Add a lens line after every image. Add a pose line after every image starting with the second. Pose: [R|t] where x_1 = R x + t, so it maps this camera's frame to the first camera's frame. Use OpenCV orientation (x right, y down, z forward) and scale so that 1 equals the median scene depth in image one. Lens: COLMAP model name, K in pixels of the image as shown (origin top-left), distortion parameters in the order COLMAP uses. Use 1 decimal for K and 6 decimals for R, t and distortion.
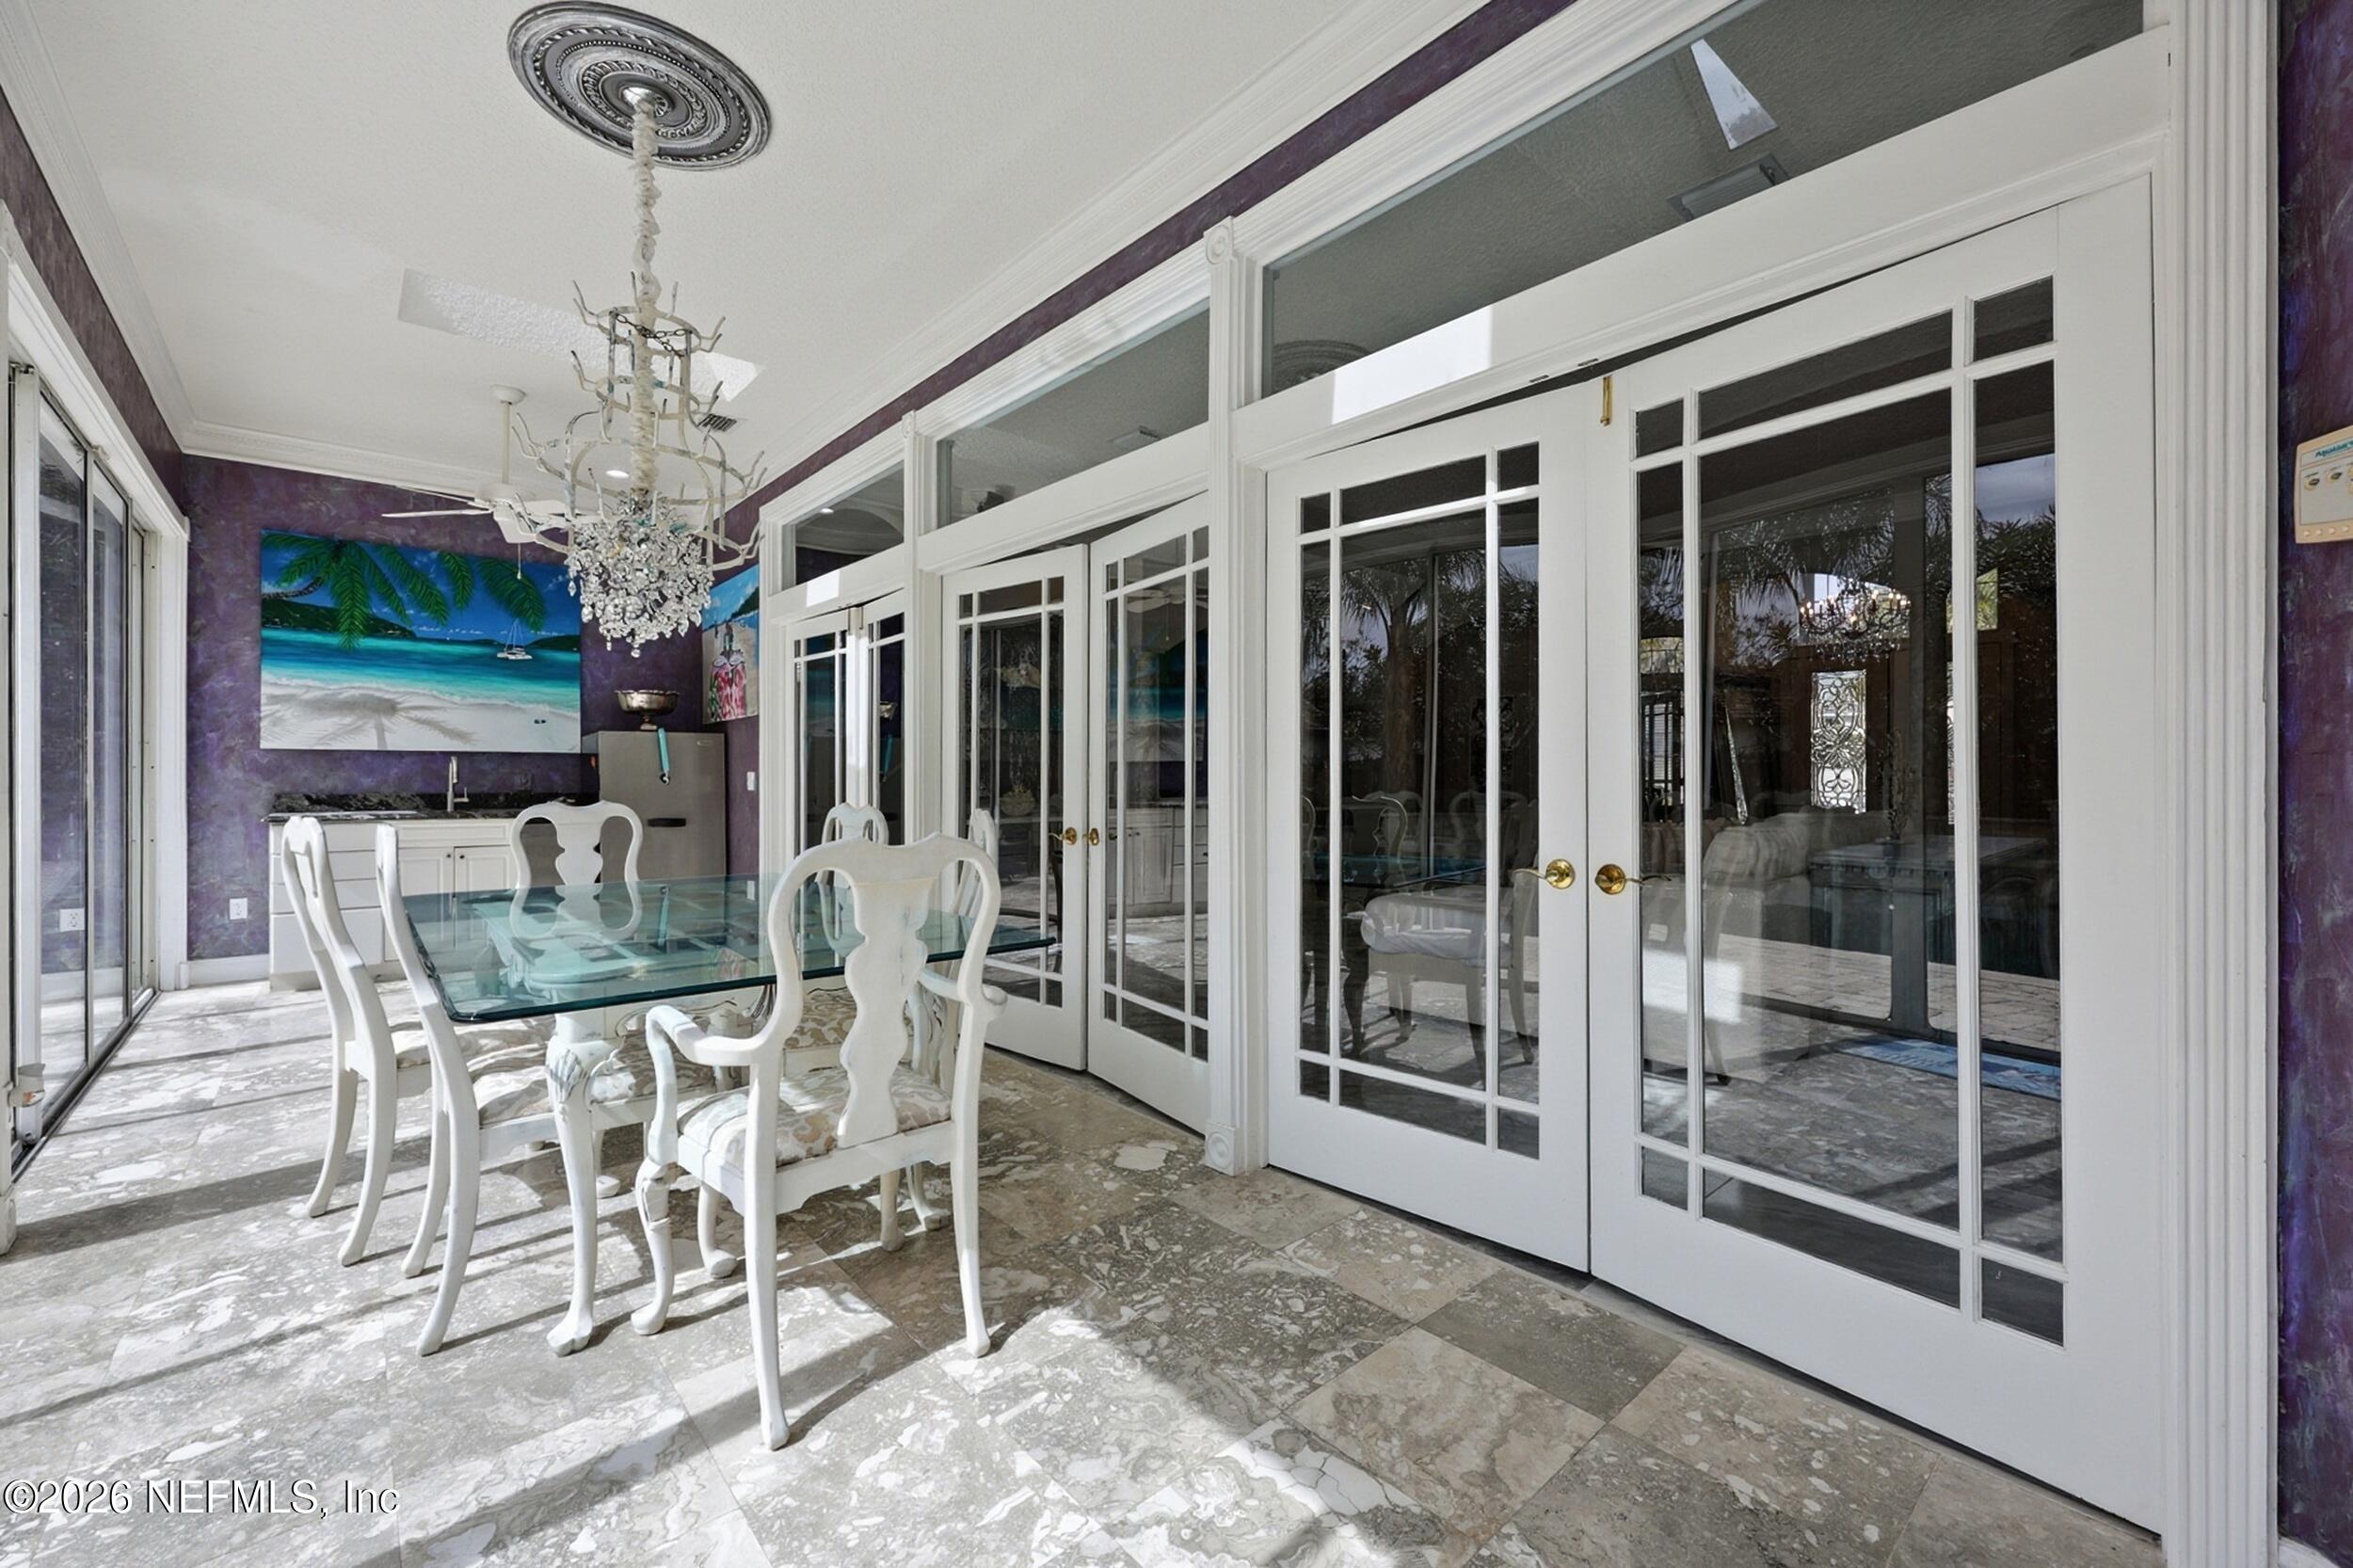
lens RADIAL K [[950.1, 0, 1184.8], [0, 950.1, 773.7], [0, 0, 1]] dist [-0.001433, -0.000115]
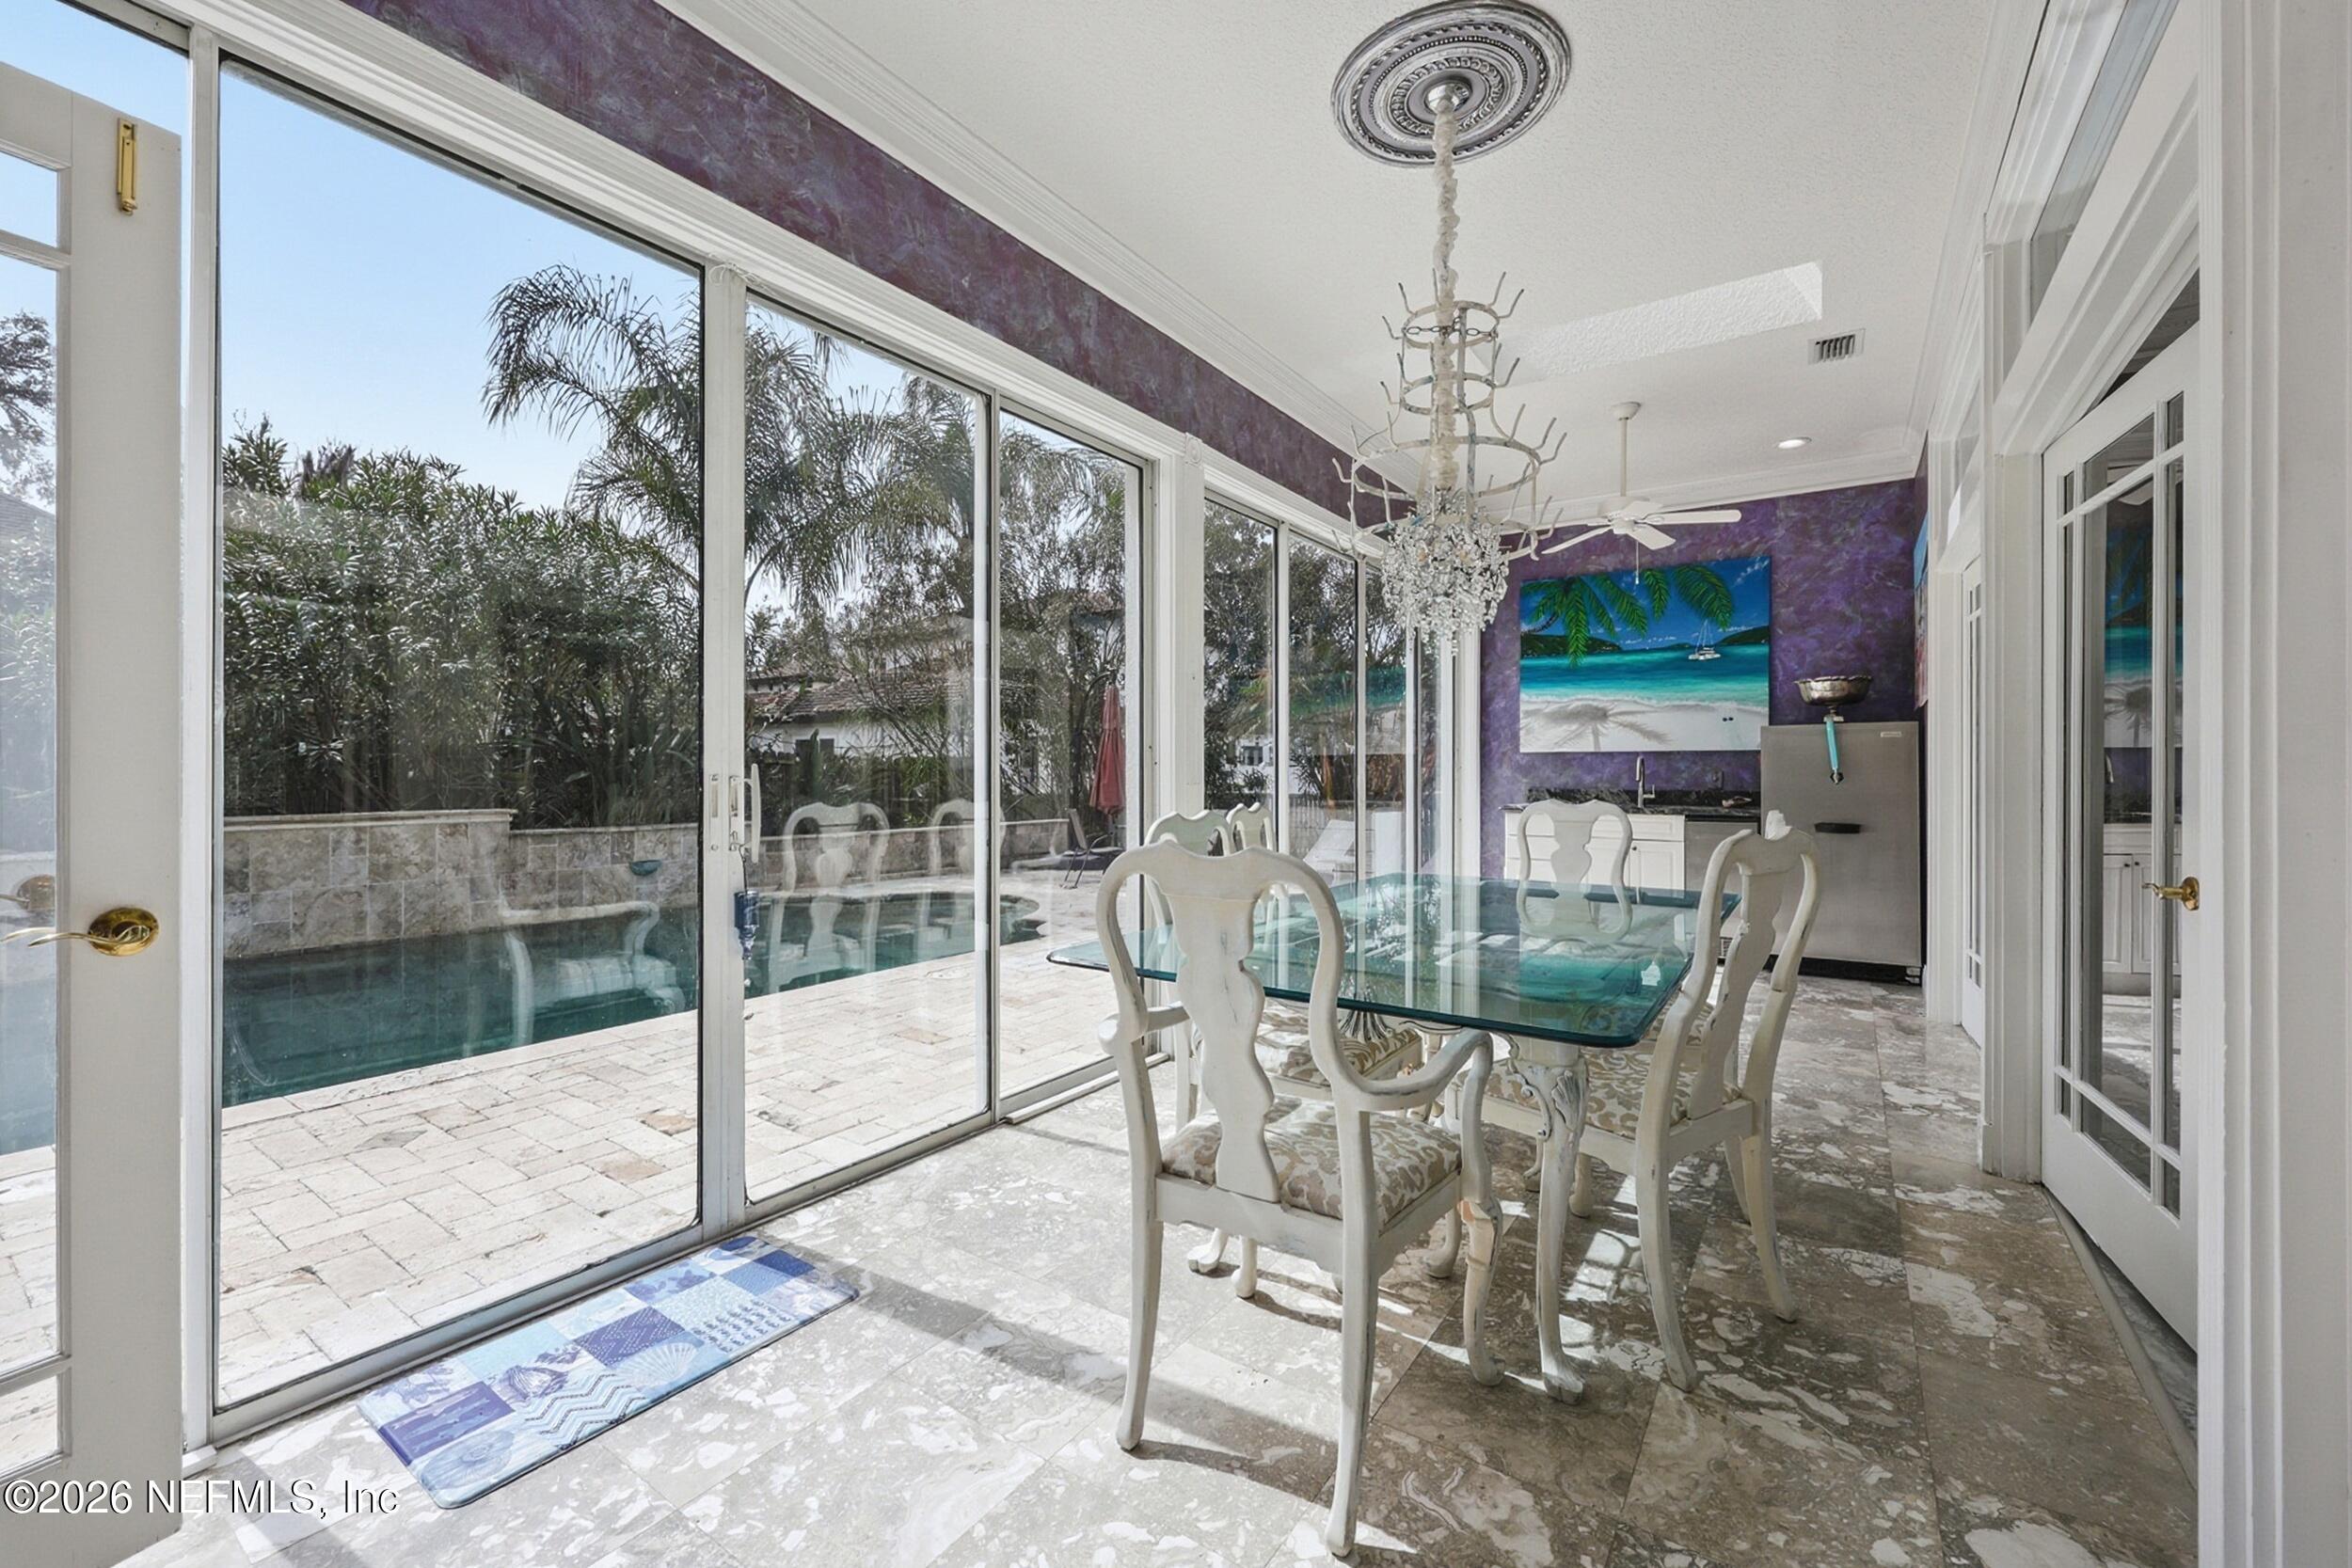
lens RADIAL K [[949.6, 0, 1184.3], [0, 949.6, 773.7], [0, 0, 1]] dist [-0.001433, -0.000115]
pose [[0.249301, 0.000505, -0.968426, 0.155756], [0.001590, 0.999998, 0.000931, 0.000026], [0.968425, -0.001772, 0.249300, 0.228905]]
